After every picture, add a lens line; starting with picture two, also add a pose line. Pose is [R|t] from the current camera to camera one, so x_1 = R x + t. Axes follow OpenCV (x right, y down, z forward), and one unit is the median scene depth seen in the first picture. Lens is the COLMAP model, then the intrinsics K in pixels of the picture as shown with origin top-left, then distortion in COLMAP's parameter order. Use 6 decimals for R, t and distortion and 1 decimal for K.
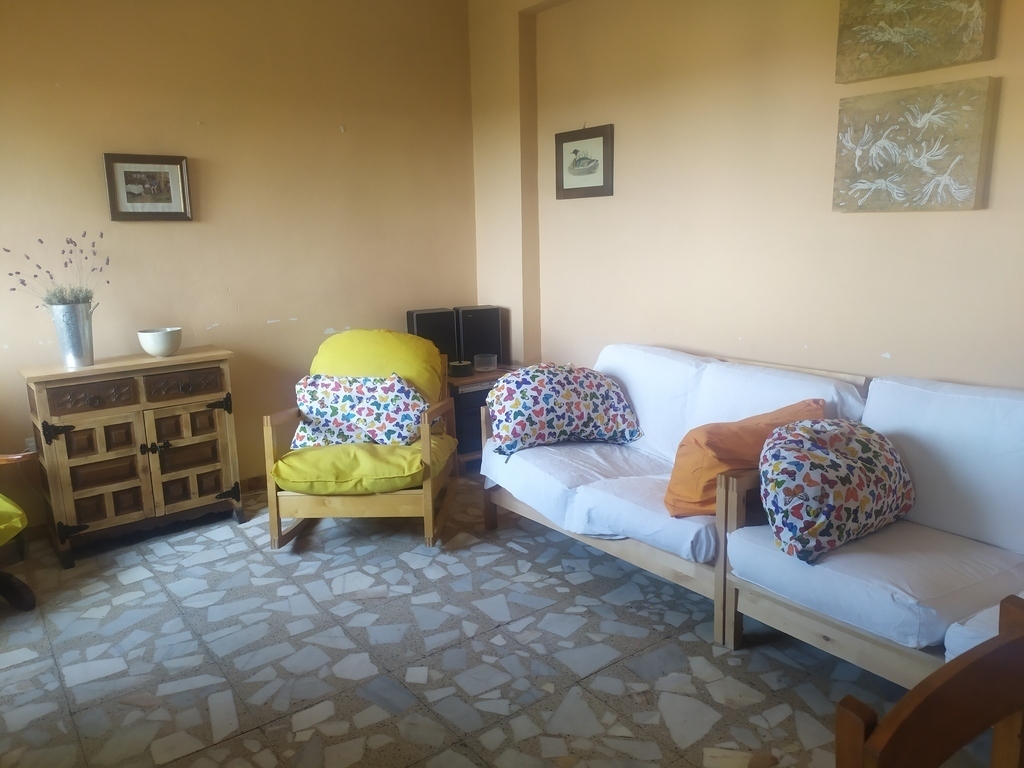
lens RADIAL K [[765.2, 0, 512.0], [0, 765.2, 384.0], [0, 0, 1]] dist [0.058708, -0.053256]
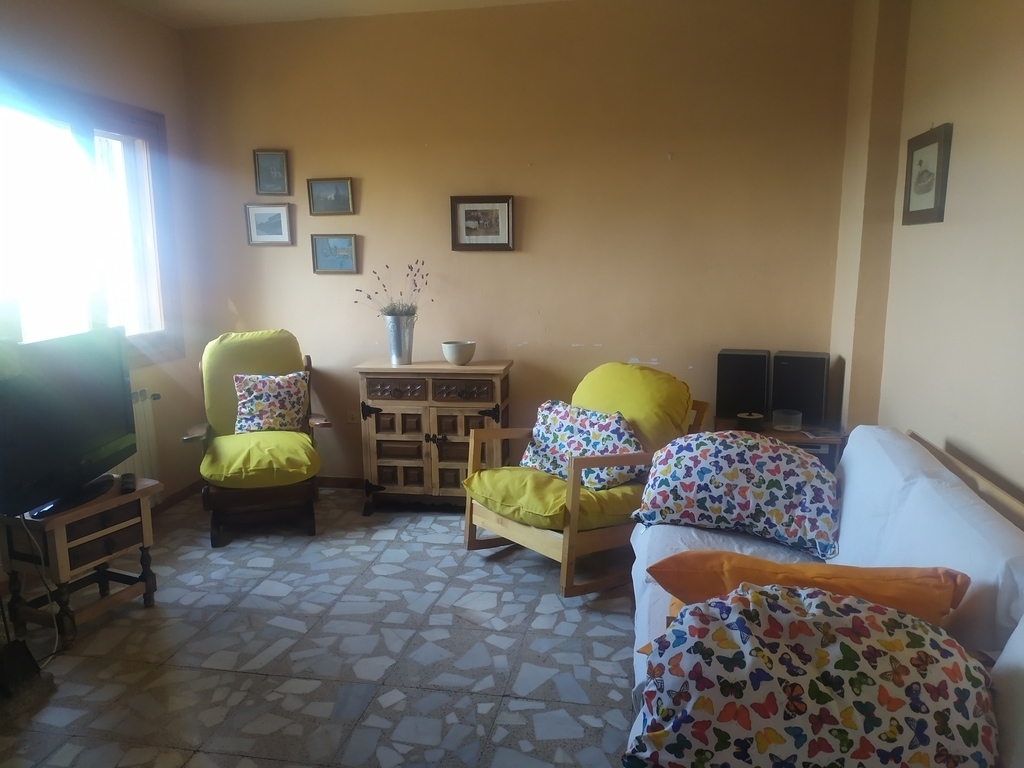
lens RADIAL K [[765.2, 0, 512.0], [0, 765.2, 384.0], [0, 0, 1]] dist [0.058708, -0.053256]
pose [[0.668991, 0.144896, -0.729011, 0.489410], [-0.154838, 0.986464, 0.053977, -0.086991], [0.726964, 0.076768, 0.682371, 0.269921]]
